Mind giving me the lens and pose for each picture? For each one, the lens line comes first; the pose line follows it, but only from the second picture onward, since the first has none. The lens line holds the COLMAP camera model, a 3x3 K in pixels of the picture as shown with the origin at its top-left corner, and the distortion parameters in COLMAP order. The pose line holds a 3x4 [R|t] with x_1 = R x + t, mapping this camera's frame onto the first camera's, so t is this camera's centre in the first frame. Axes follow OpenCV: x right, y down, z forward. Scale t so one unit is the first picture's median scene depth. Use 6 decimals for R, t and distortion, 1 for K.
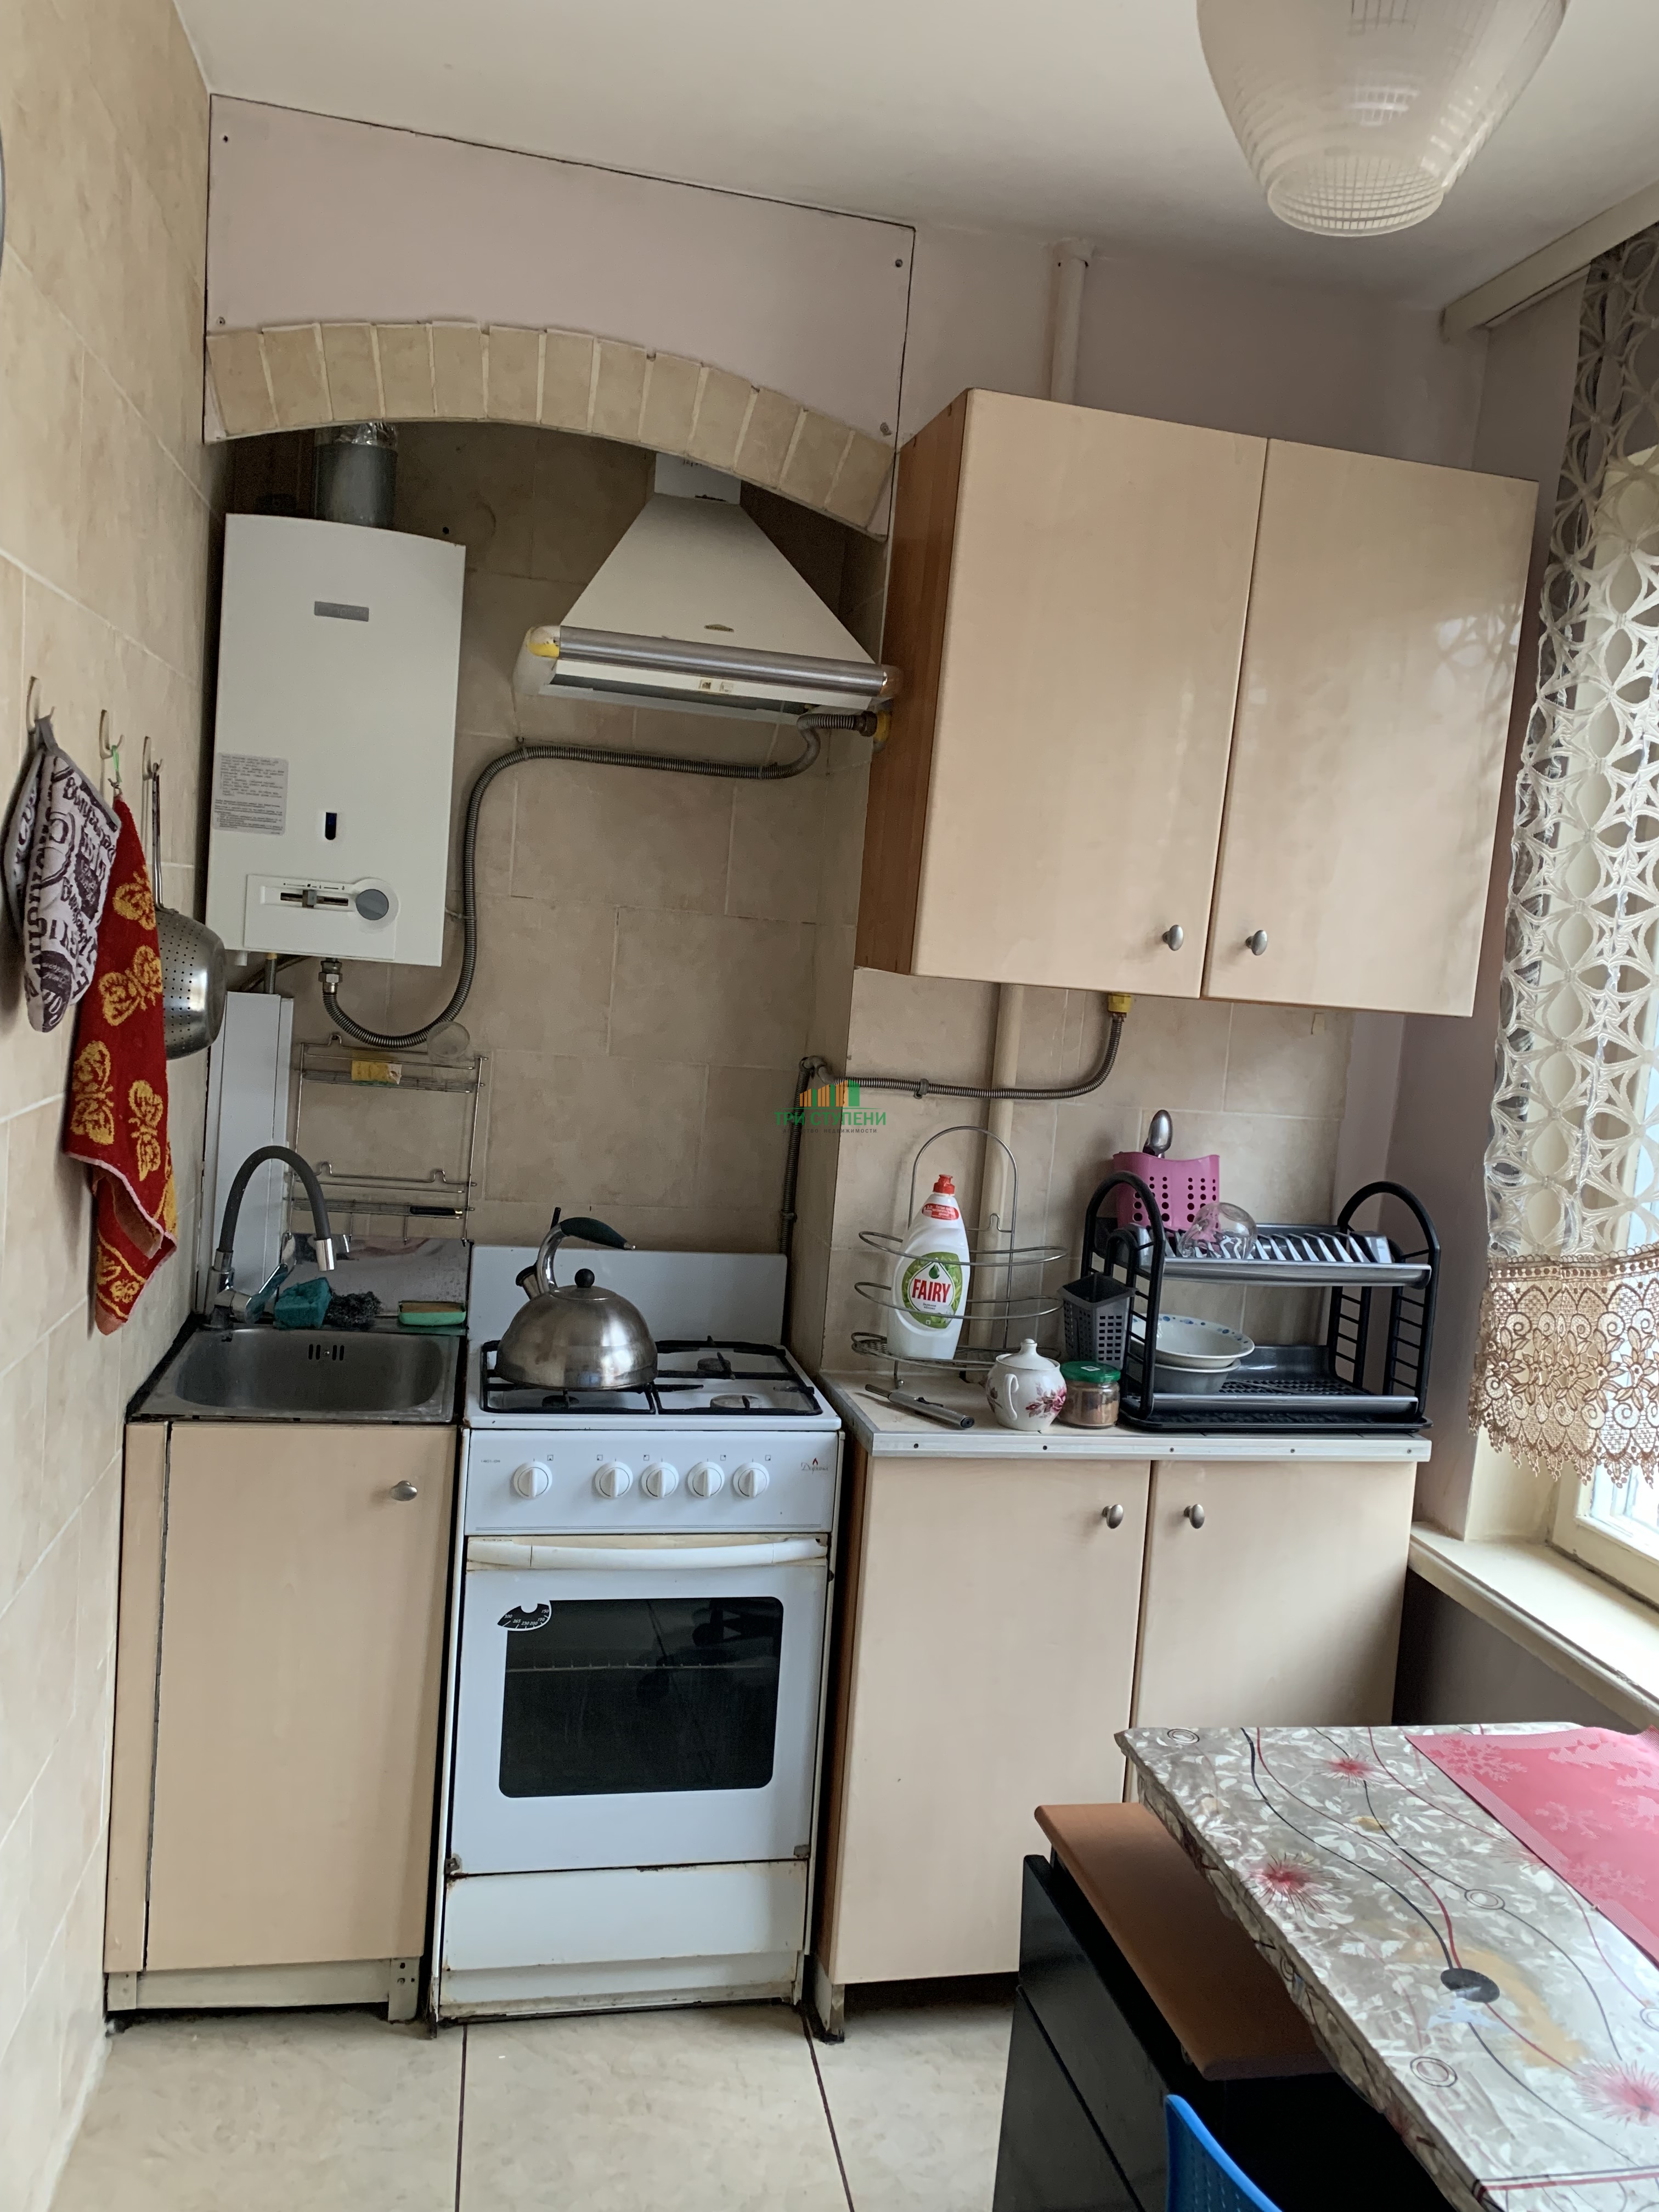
lens RADIAL K [[1700.6, 0, 829.5], [0, 1700.6, 1106.0], [0, 0, 1]] dist [0.087952, -0.125745]
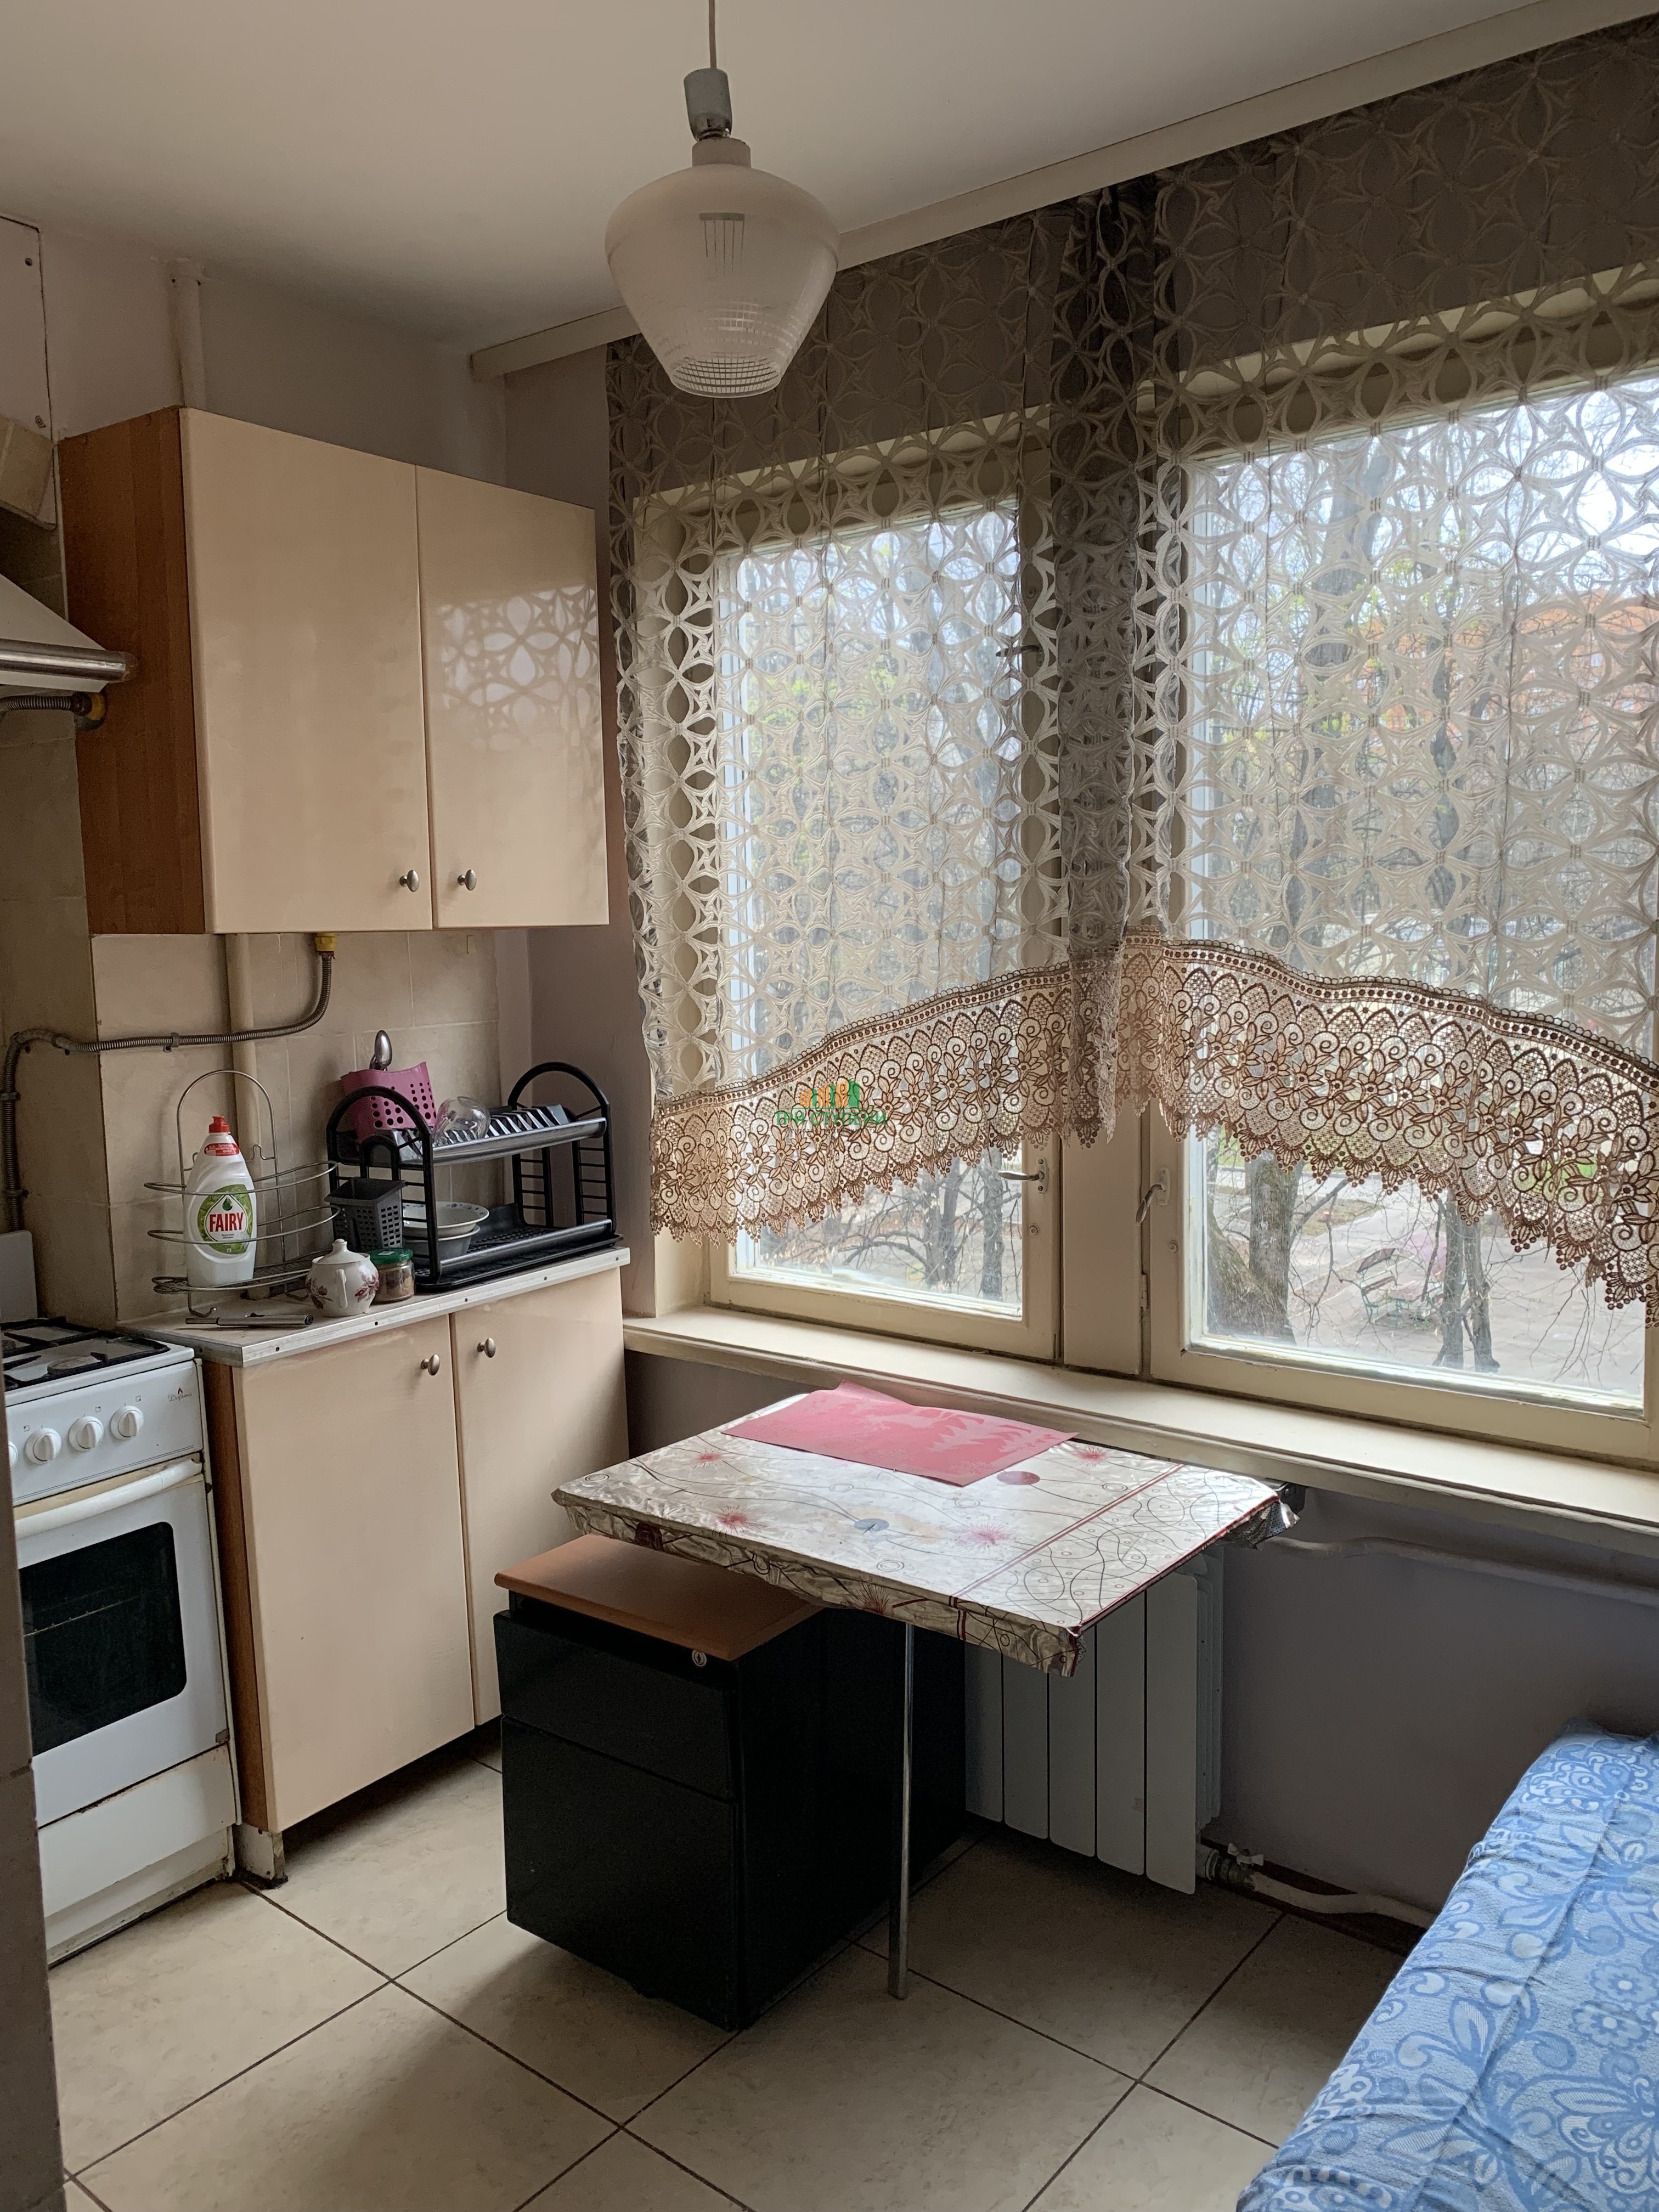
lens RADIAL K [[1673.3, 0, 829.5], [0, 1673.3, 1106.0], [0, 0, 1]] dist [0.134766, -0.124441]
pose [[0.774859, -0.177165, 0.606800, -0.305605], [0.150571, 0.984021, 0.095028, -0.011777], [-0.613939, 0.017733, 0.789154, -0.115880]]
